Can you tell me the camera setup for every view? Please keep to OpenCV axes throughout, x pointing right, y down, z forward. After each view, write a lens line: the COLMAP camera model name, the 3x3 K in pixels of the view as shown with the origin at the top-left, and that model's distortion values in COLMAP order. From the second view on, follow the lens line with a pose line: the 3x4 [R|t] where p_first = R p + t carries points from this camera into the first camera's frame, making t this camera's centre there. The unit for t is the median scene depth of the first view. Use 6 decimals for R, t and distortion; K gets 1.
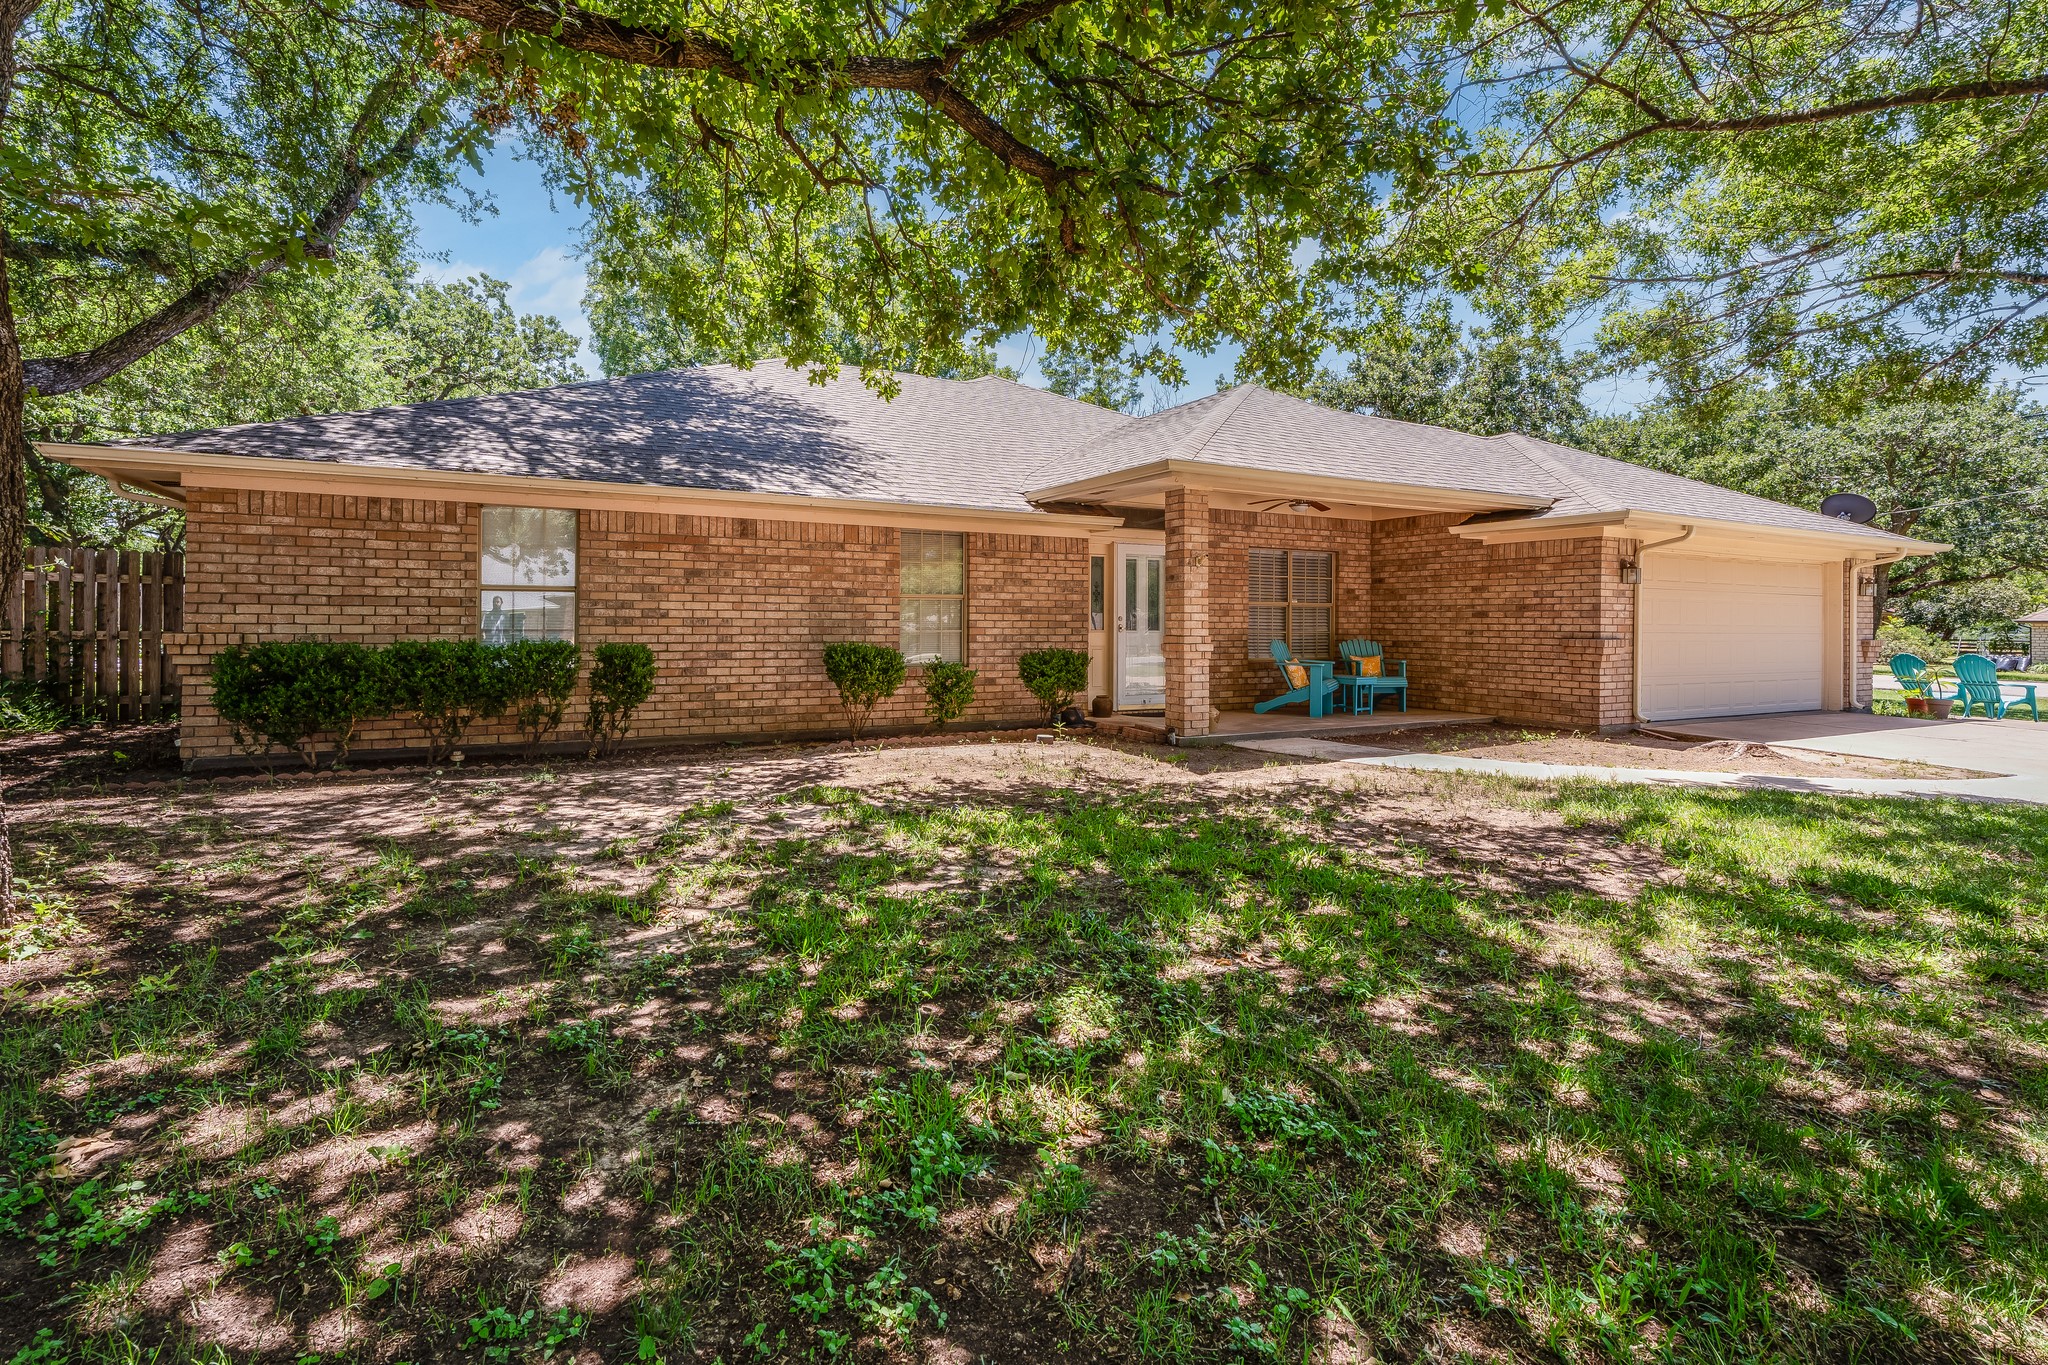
lens RADIAL K [[929.5, 0, 1017.9], [0, 929.5, 617.5], [0, 0, 1]] dist [0.009577, -0.000057]
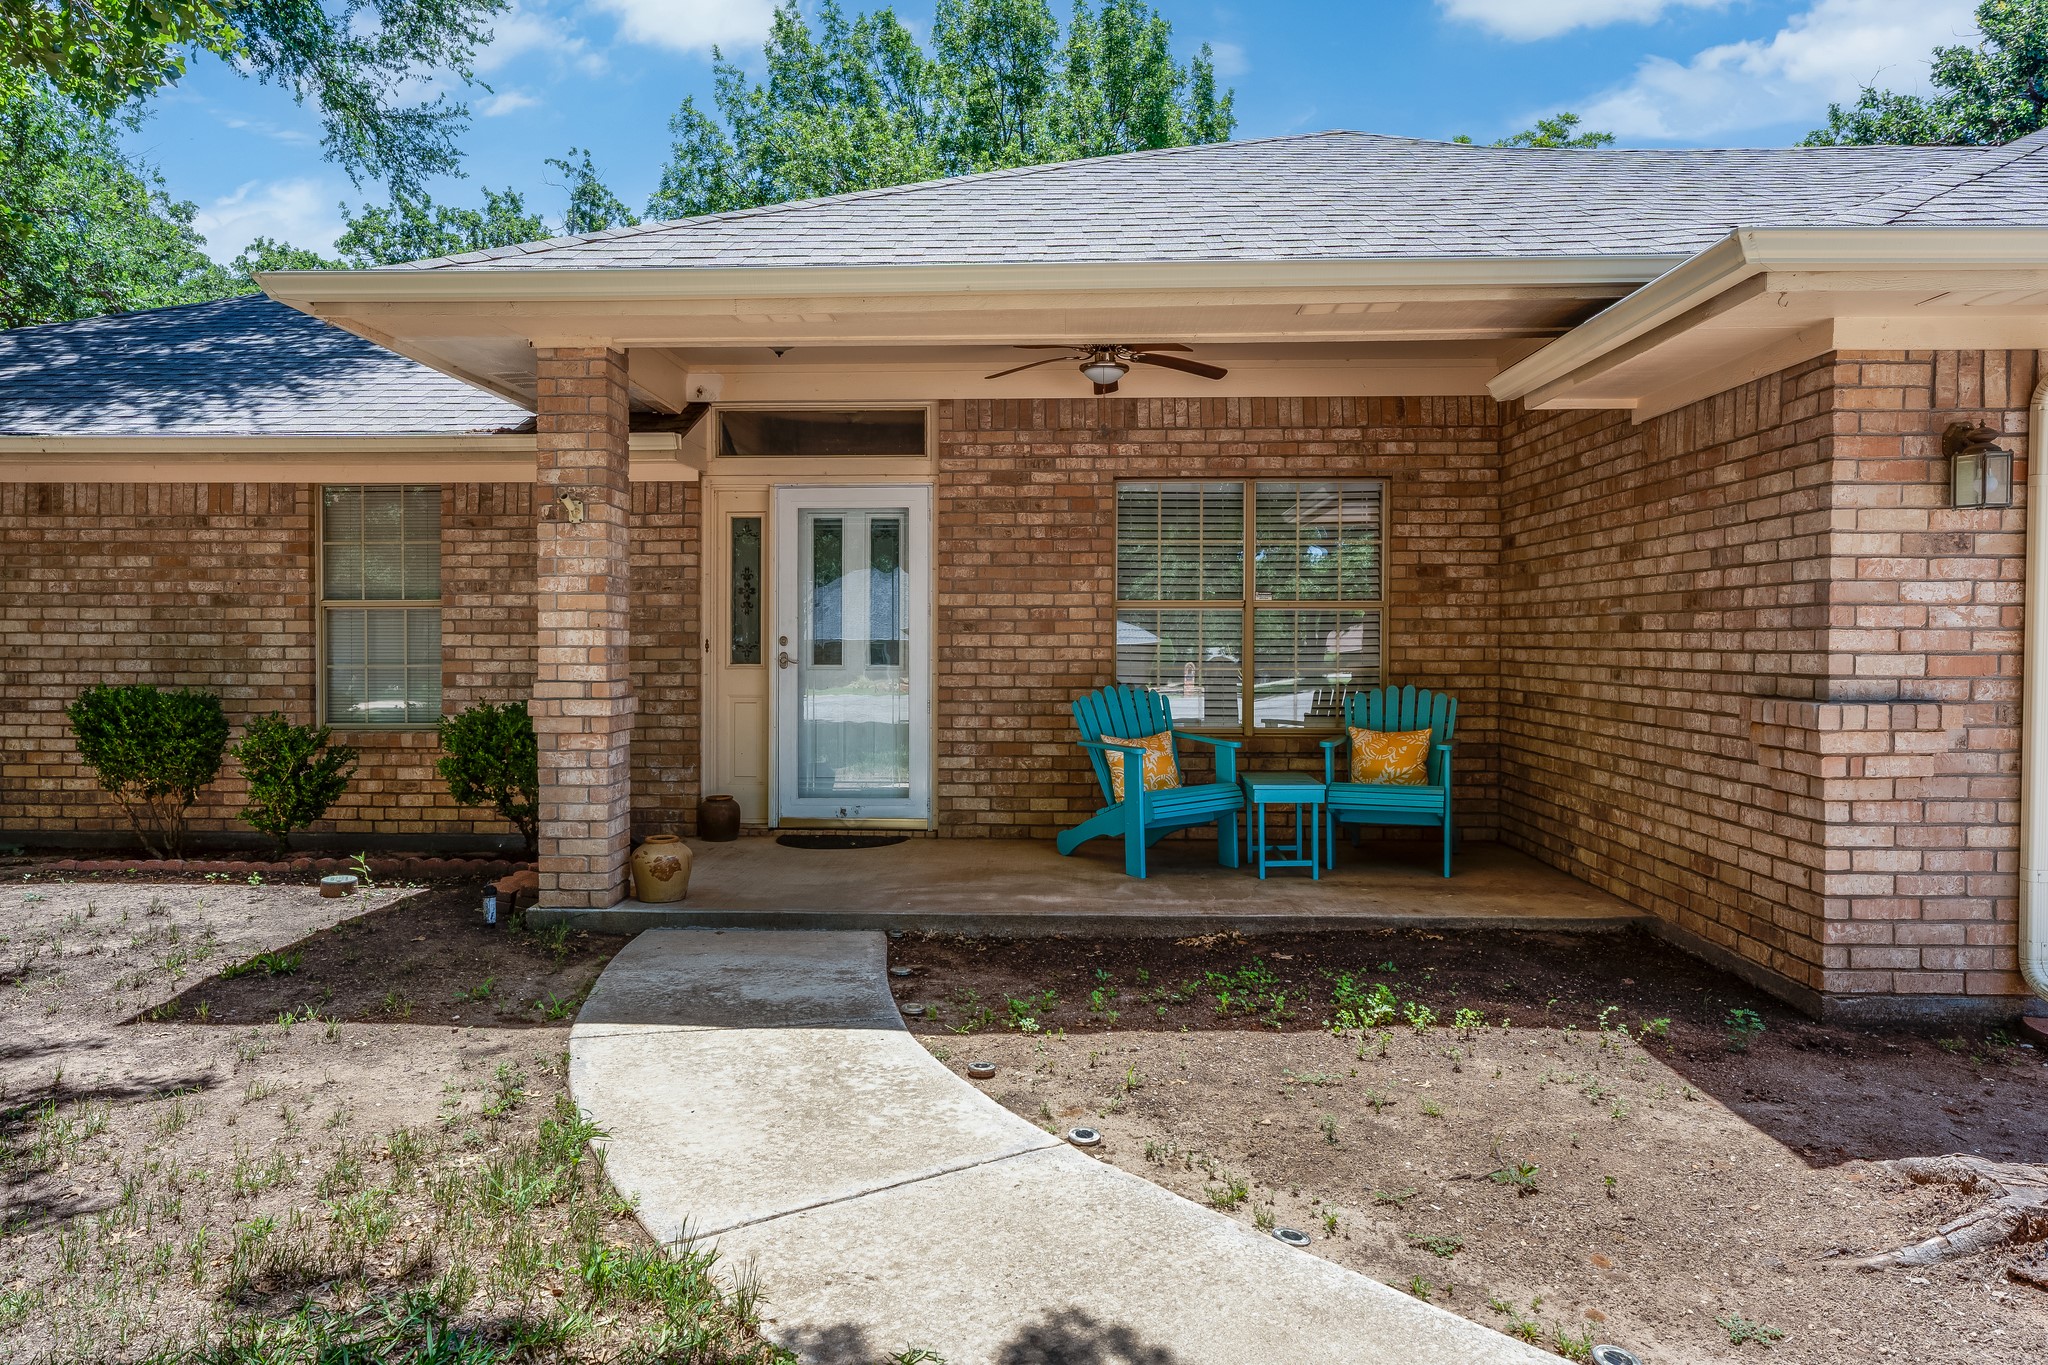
lens RADIAL K [[1274.4, 0, 1011.5], [0, 1274.4, 664.2], [0, 0, 1]] dist [-0.010874, 0.016524]
pose [[0.867250, 0.002841, -0.497865, 0.576025], [0.007392, 0.999800, 0.018581, 0.001843], [0.497818, -0.019795, 0.867056, 0.500529]]
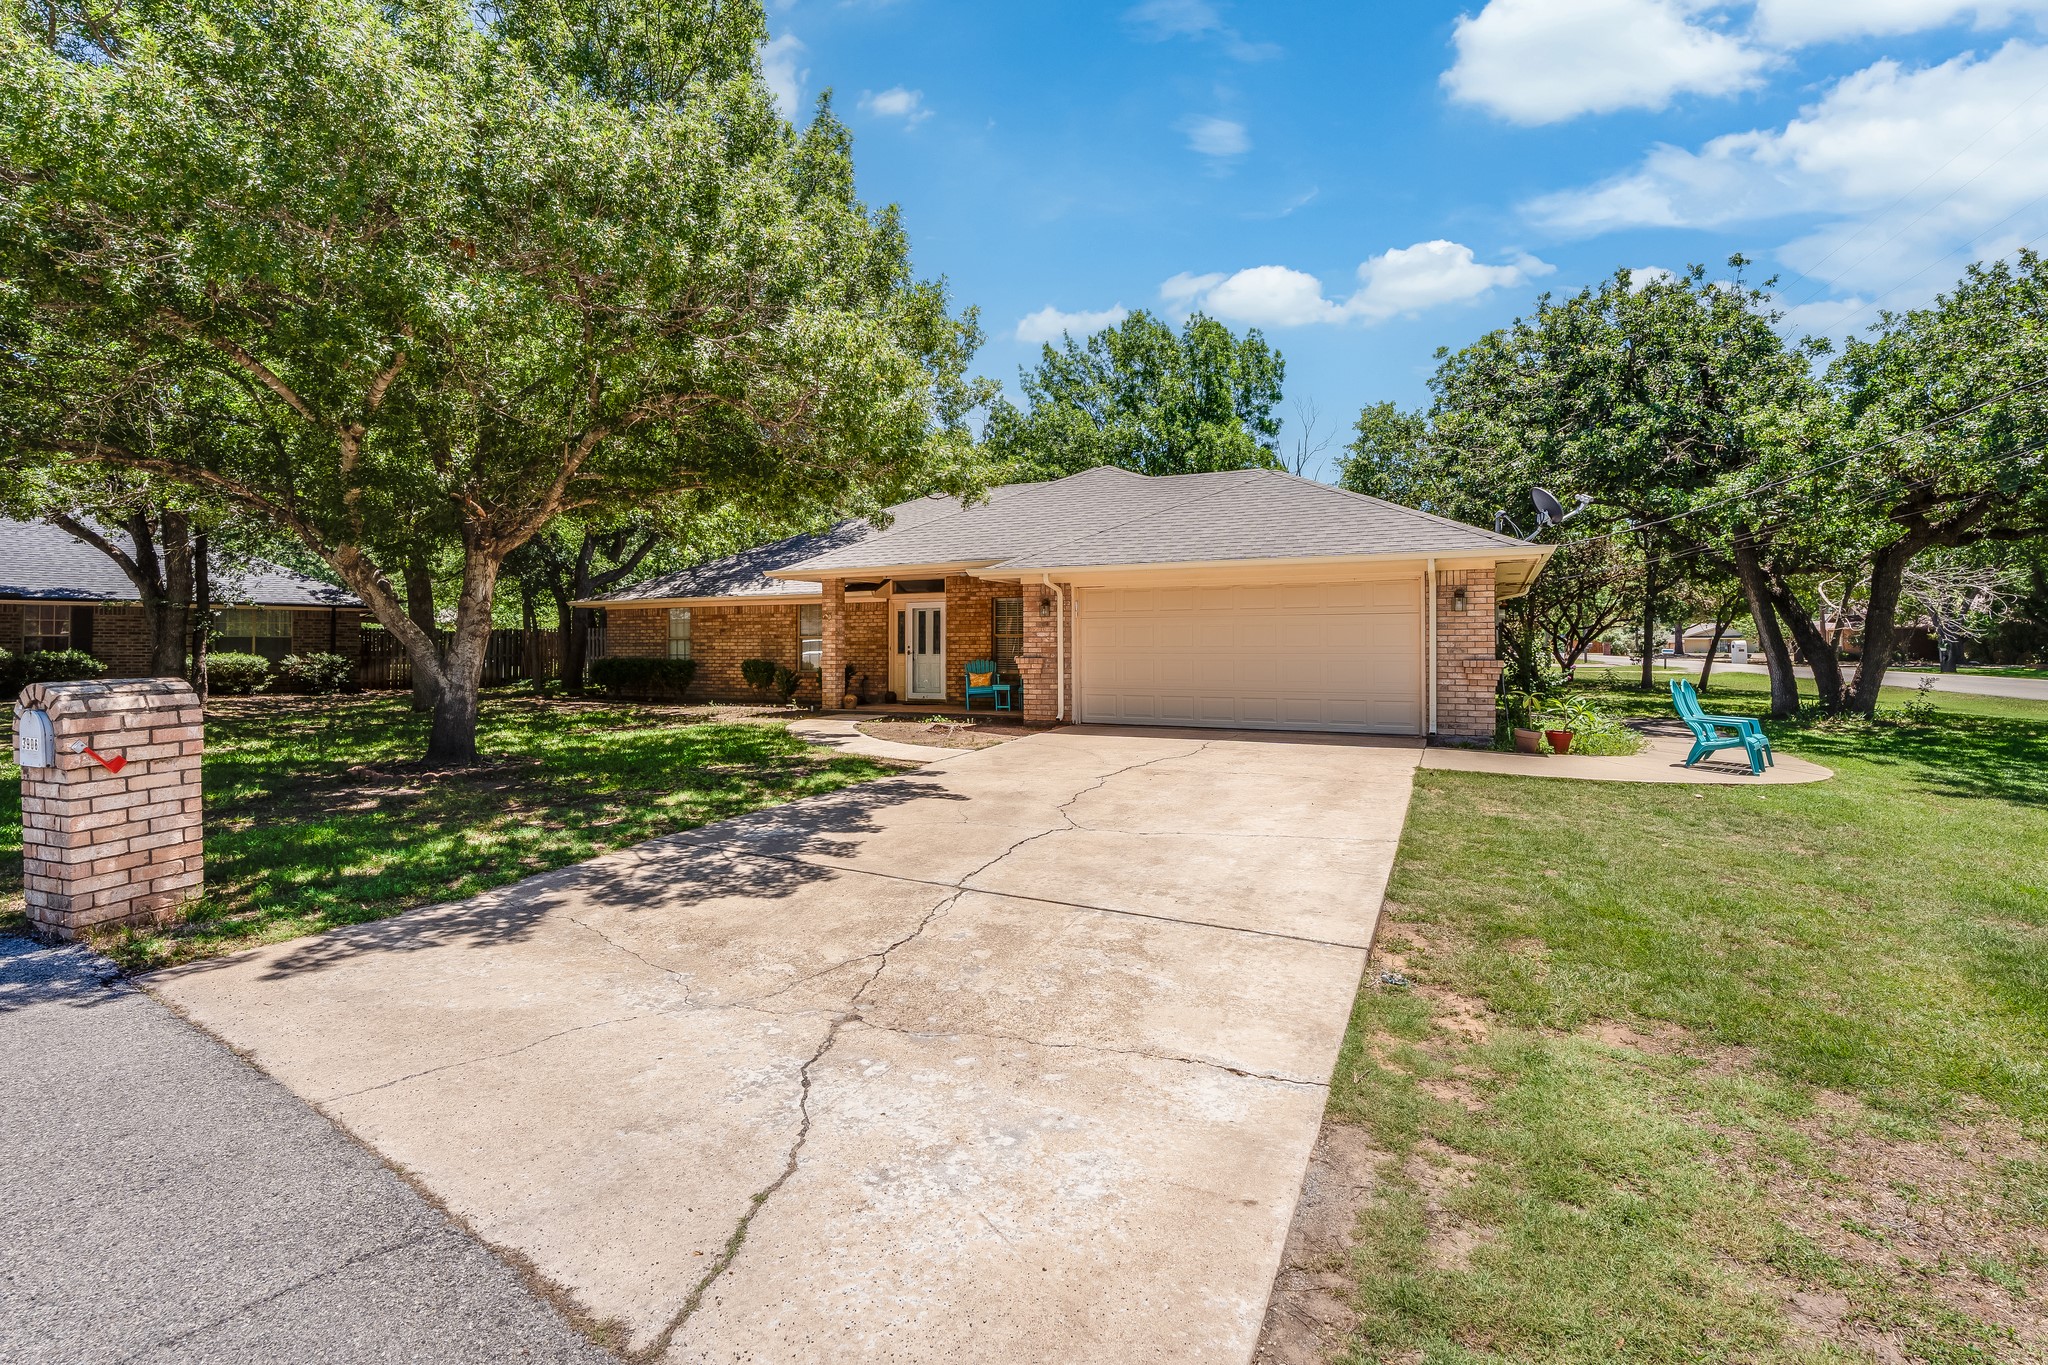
lens RADIAL K [[929.5, 0, 1014.7], [0, 929.5, 632.3], [0, 0, 1]] dist [0.009577, -0.000057]
pose [[0.594437, -0.023992, -0.803784, 1.664025], [0.010729, 0.999702, -0.021905, 0.014753], [0.804070, 0.004397, 0.594518, 0.156432]]
